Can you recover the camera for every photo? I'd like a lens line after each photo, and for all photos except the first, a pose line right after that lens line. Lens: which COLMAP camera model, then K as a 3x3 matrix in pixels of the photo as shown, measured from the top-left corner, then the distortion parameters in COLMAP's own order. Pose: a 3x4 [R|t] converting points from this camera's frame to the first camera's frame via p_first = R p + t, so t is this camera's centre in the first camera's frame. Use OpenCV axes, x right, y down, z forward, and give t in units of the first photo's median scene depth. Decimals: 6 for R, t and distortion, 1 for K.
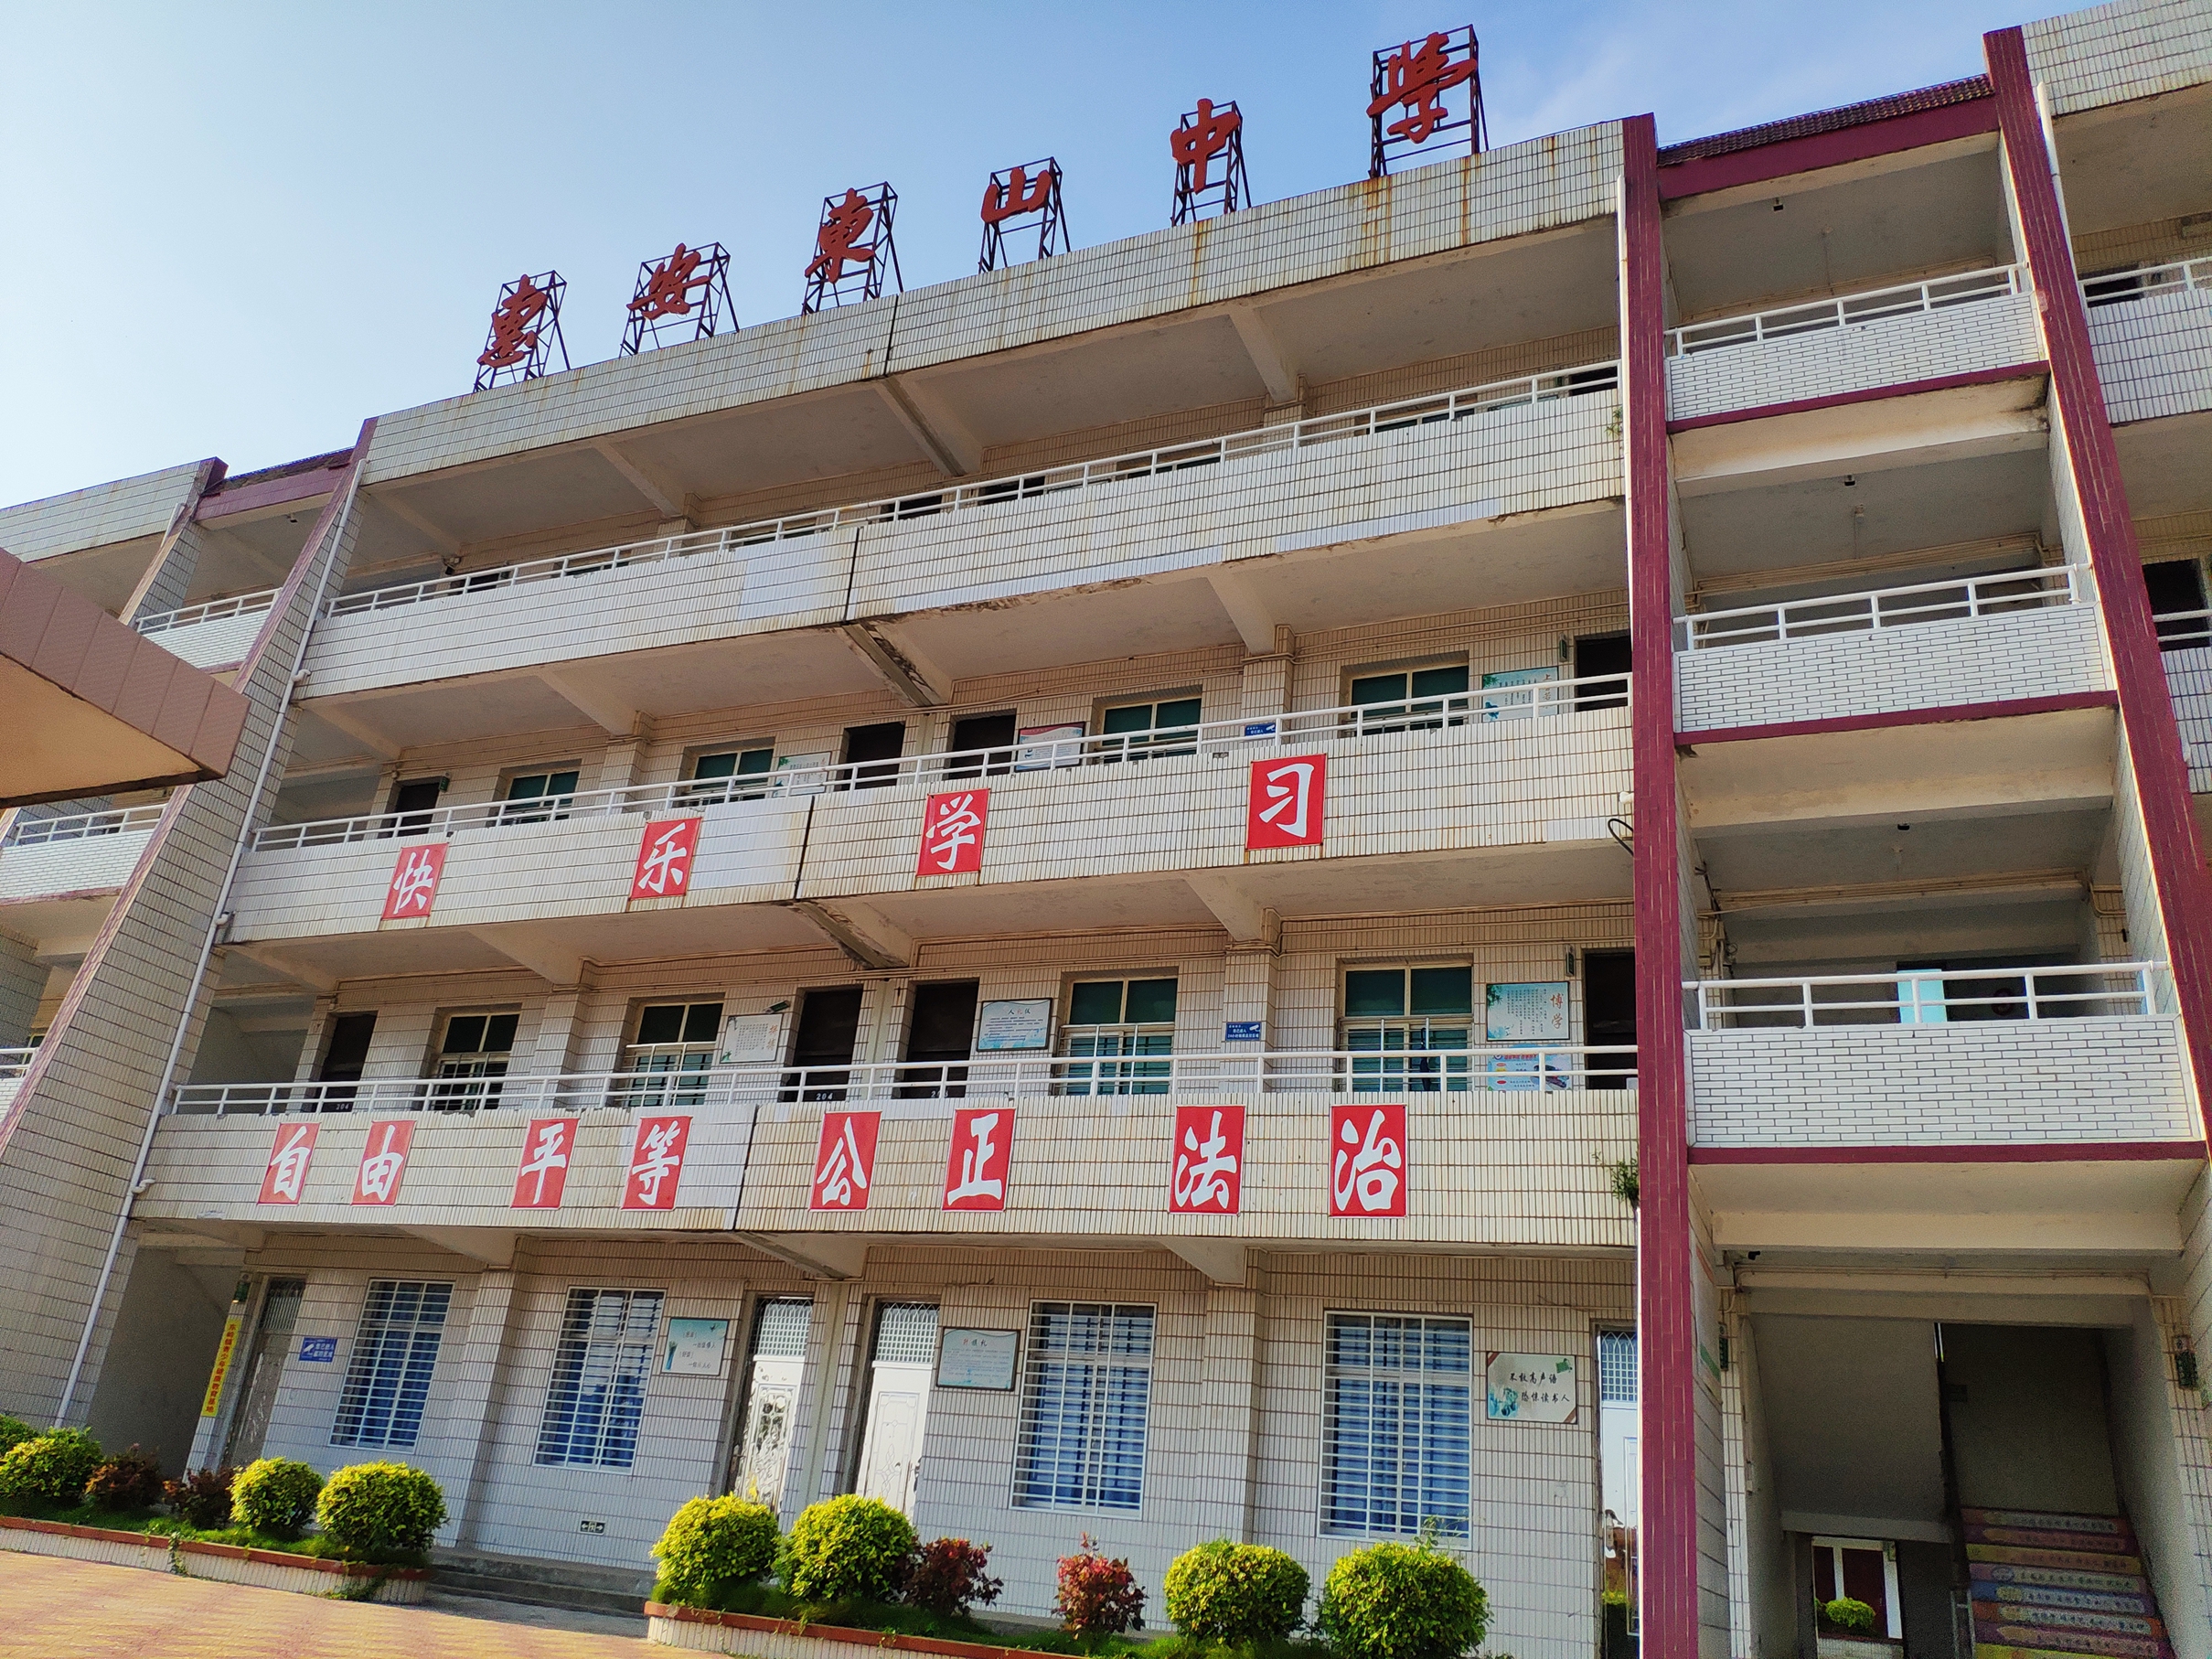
lens RADIAL K [[1632.7, 0, 1106.0], [0, 1632.7, 829.5], [0, 0, 1]] dist [0.242759, -0.505897]
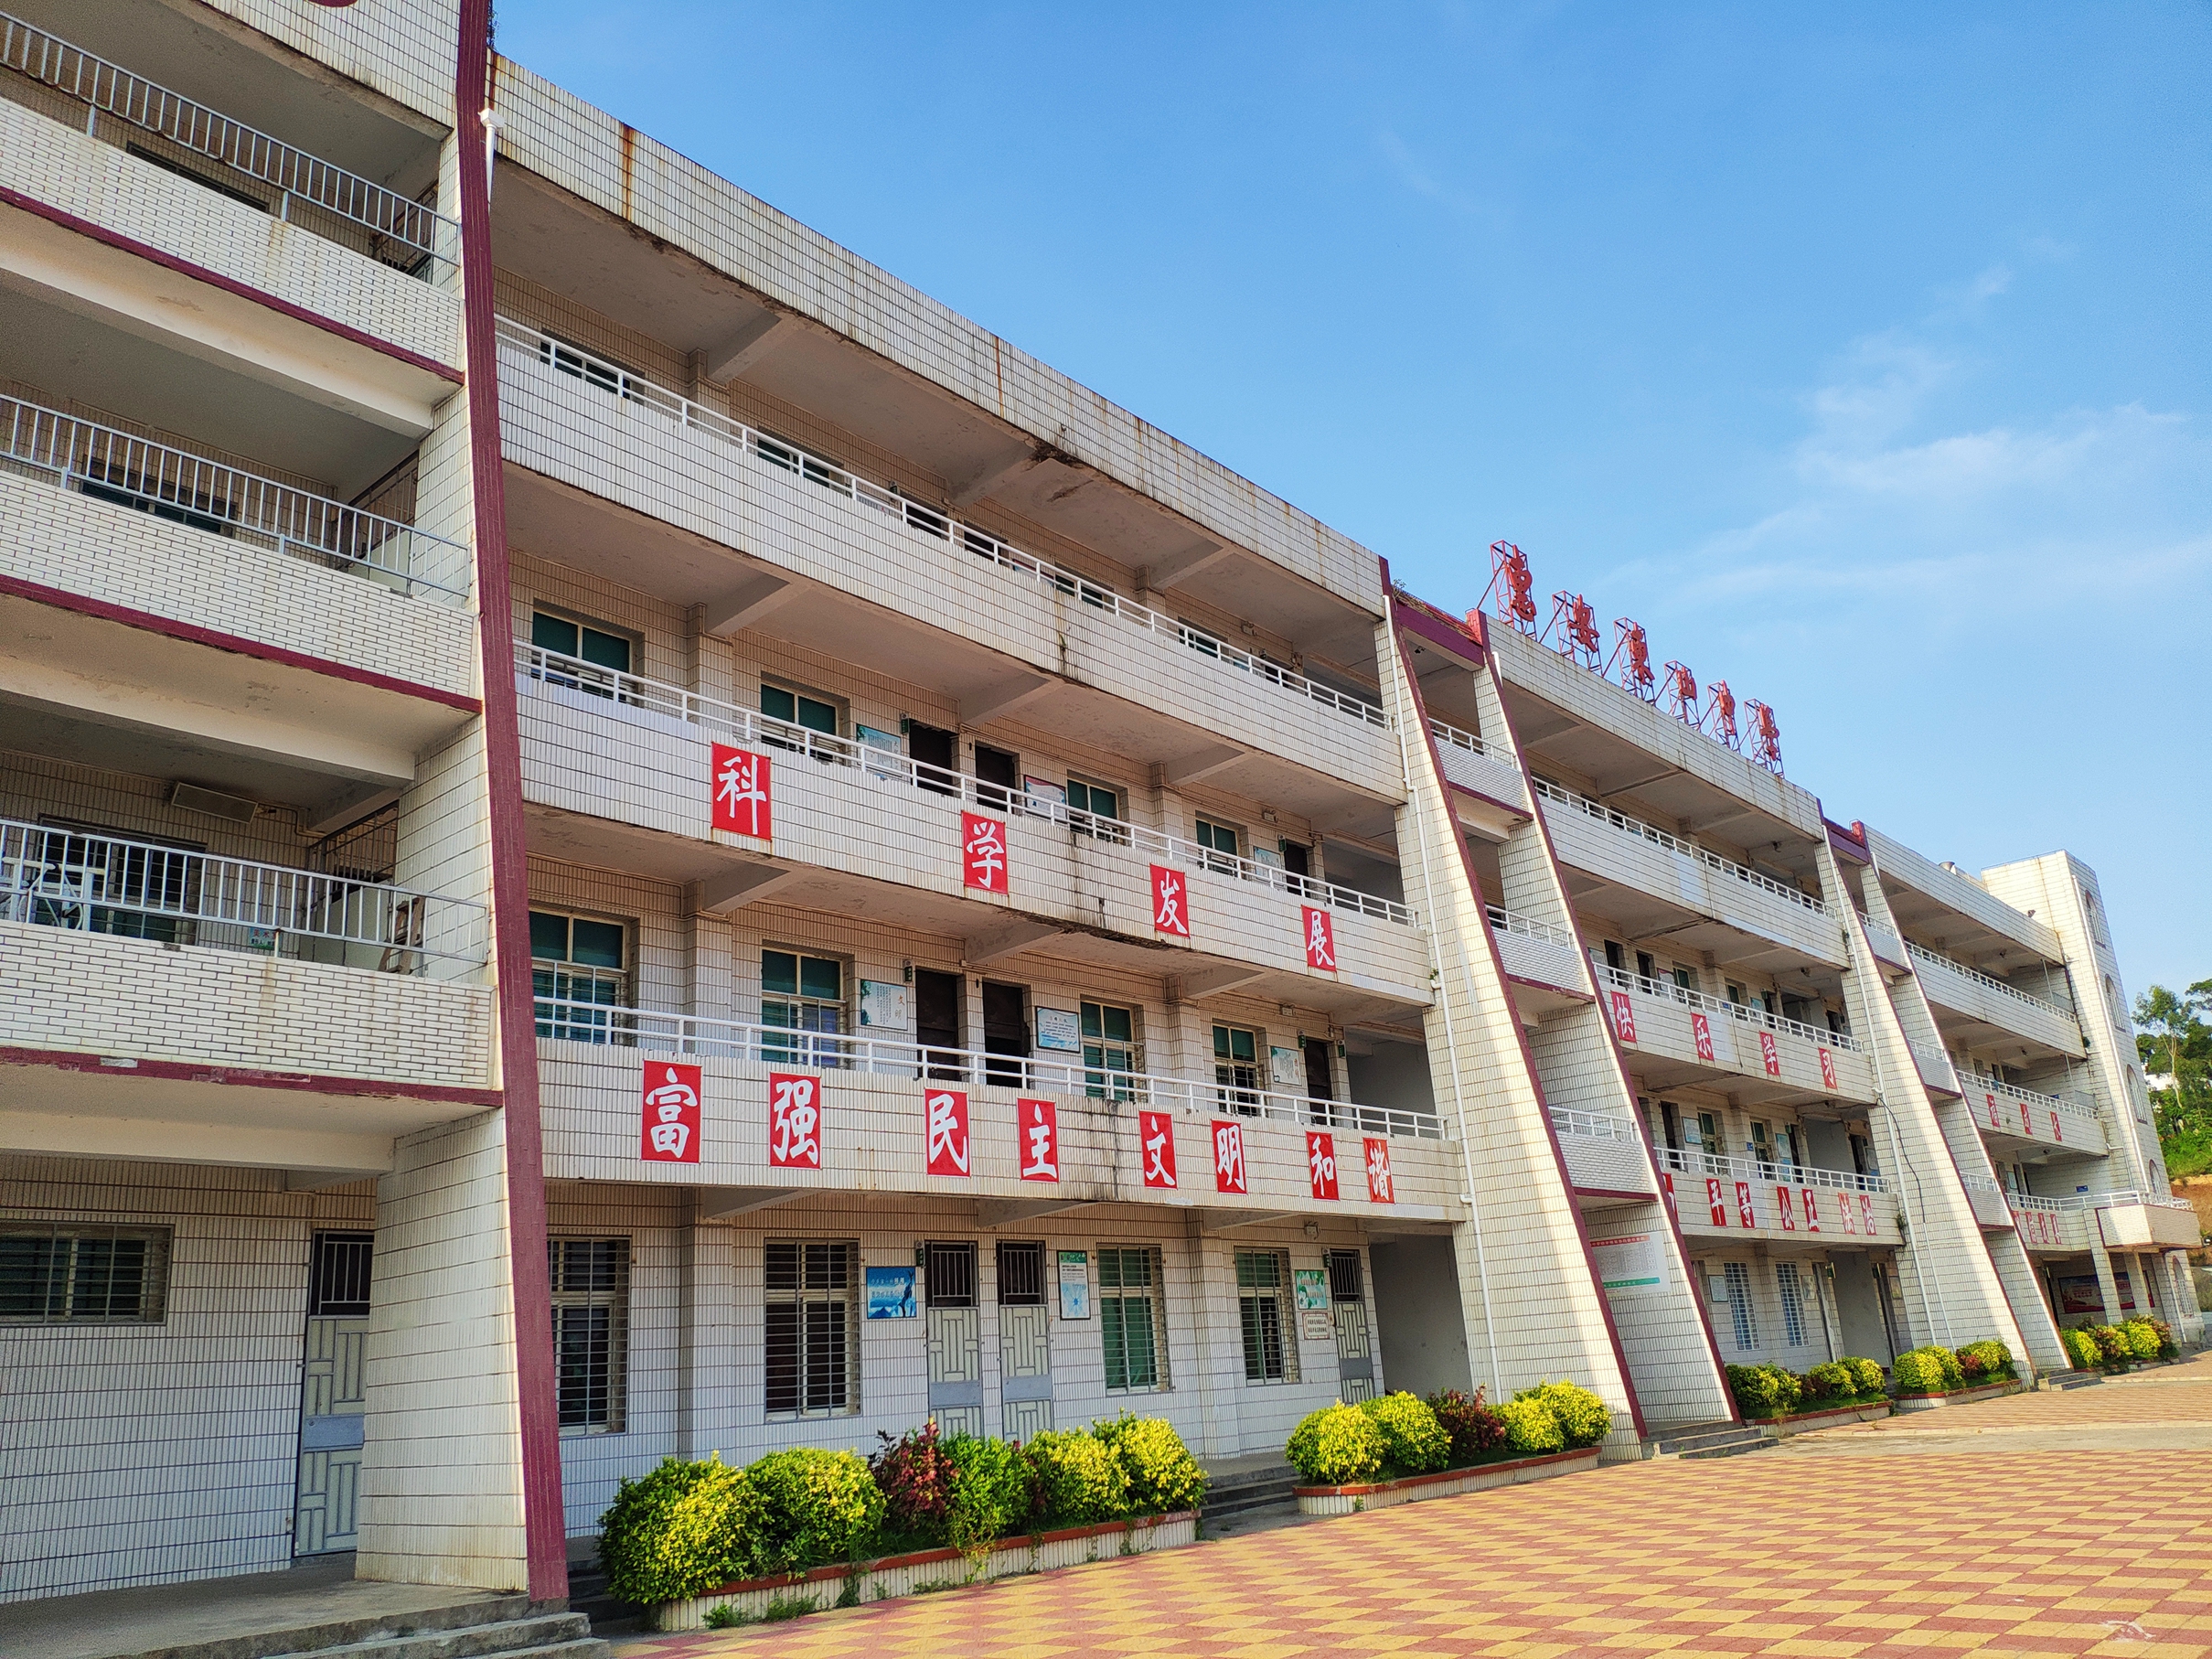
lens RADIAL K [[1690.6, 0, 1117.6], [0, 1690.6, 872.2], [0, 0, 1]] dist [0.159683, -0.281054]
pose [[0.299192, 0.176879, 0.937655, -2.090437], [-0.267427, 0.958830, -0.095542, 0.183003], [-0.915951, -0.222169, 0.334177, 0.920375]]
